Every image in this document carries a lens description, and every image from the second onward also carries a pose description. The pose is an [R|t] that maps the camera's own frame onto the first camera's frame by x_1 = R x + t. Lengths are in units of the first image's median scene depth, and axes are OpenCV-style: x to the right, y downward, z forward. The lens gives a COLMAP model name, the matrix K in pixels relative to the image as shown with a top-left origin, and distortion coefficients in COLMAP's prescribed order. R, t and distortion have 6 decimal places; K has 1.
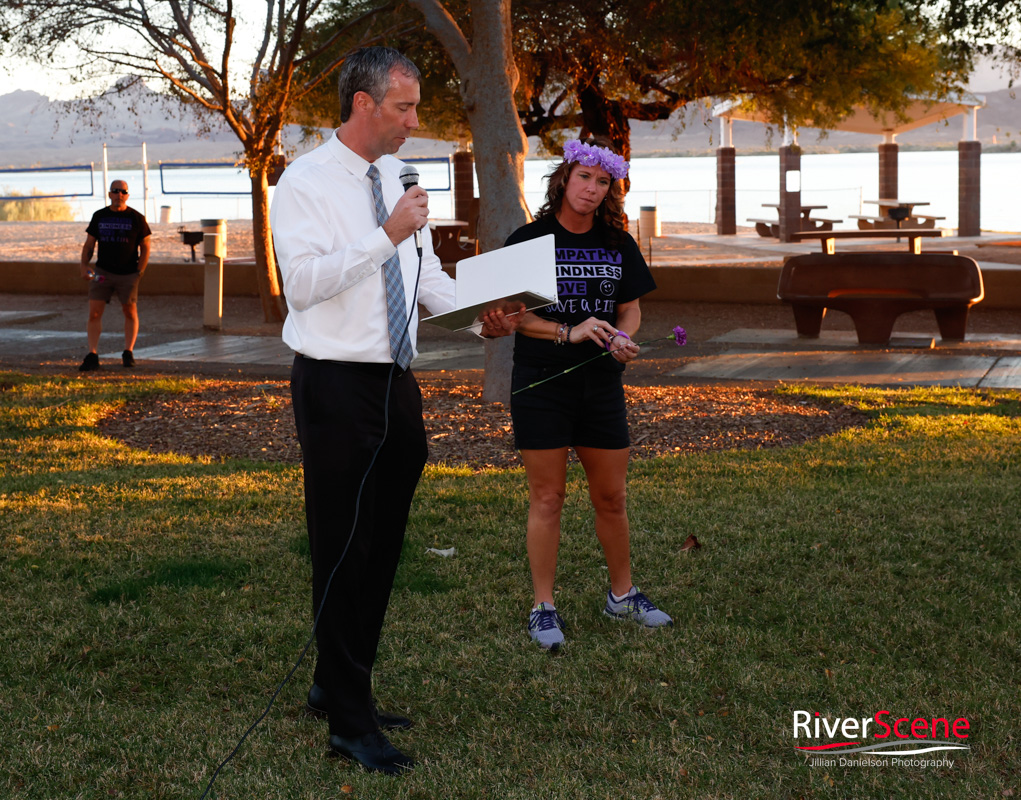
lens RADIAL K [[1848.6, 0, 510.4], [0, 1848.6, 304.6], [0, 0, 1]] dist [0.031098, 0.021012]
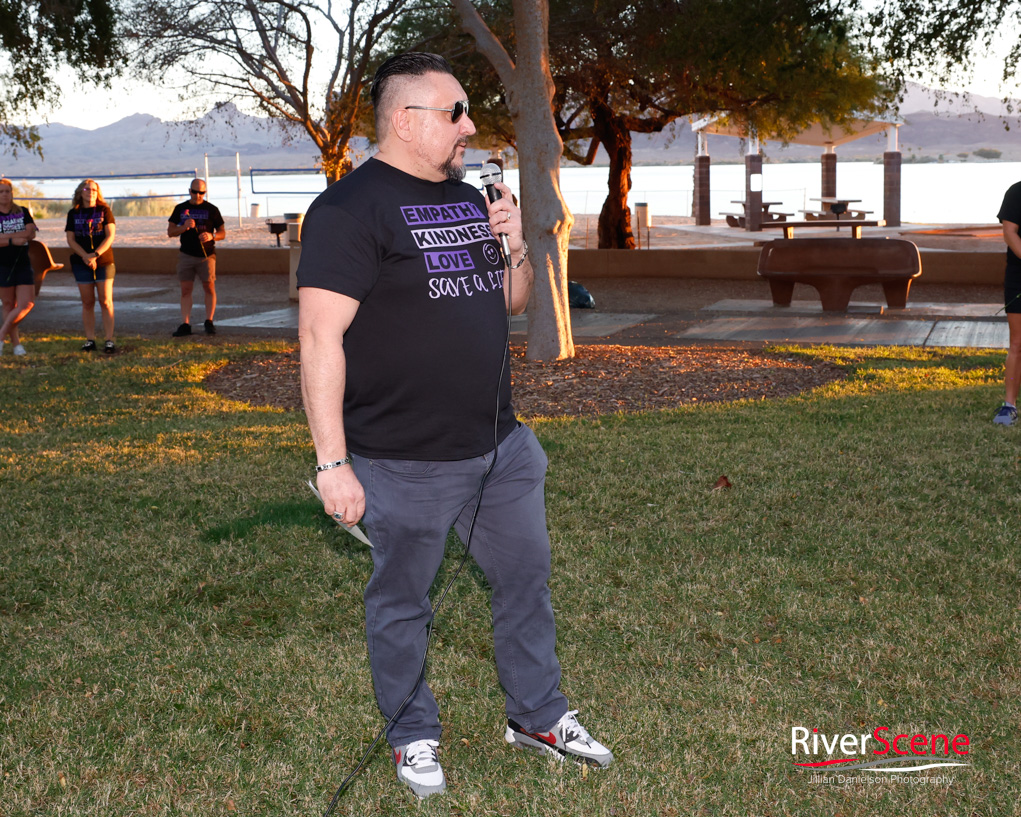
lens RADIAL K [[1209.5, 0, 511.8], [0, 1209.5, 338.2], [0, 0, 1]] dist [-0.043125, 0.014632]
pose [[0.999307, -0.005099, 0.036863, -0.048533], [0.003570, 0.999135, 0.041430, 0.005055], [-0.037042, -0.041270, 0.998461, 0.196161]]
